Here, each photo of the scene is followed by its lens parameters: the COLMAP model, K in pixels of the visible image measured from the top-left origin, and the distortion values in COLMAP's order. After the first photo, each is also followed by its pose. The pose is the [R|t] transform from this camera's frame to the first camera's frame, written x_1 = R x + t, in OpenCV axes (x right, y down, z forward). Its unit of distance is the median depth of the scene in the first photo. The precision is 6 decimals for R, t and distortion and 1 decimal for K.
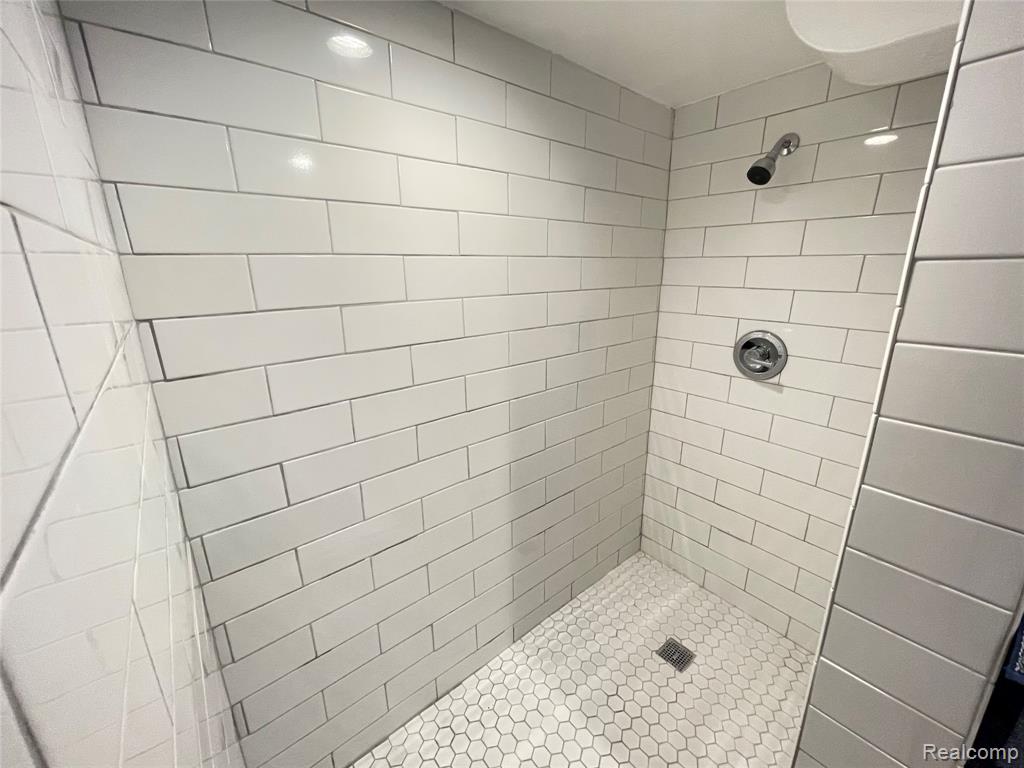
lens RADIAL K [[412.9, 0, 510.7], [0, 412.9, 382.9], [0, 0, 1]] dist [-0.002264, 0.000124]
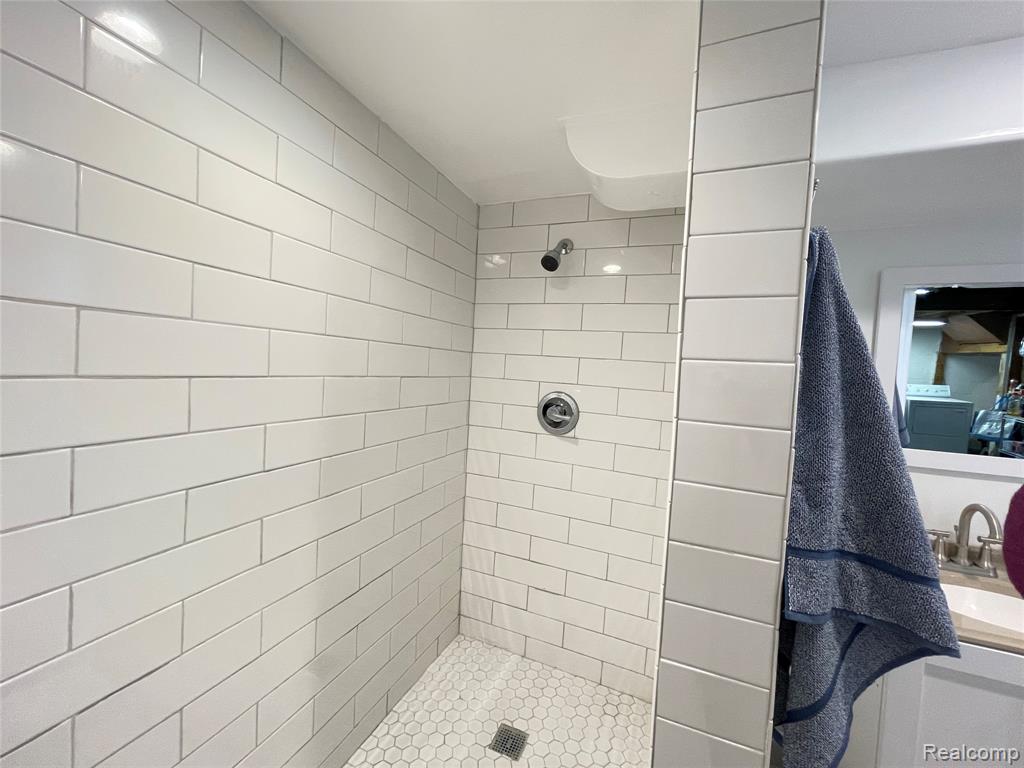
lens RADIAL K [[412.9, 0, 510.1], [0, 412.9, 382.5], [0, 0, 1]] dist [-0.002264, 0.000124]
pose [[0.882649, 0.042454, 0.468111, -0.056093], [0.062207, 0.976601, -0.205866, 0.078482], [-0.465897, 0.210827, 0.859355, 0.057071]]
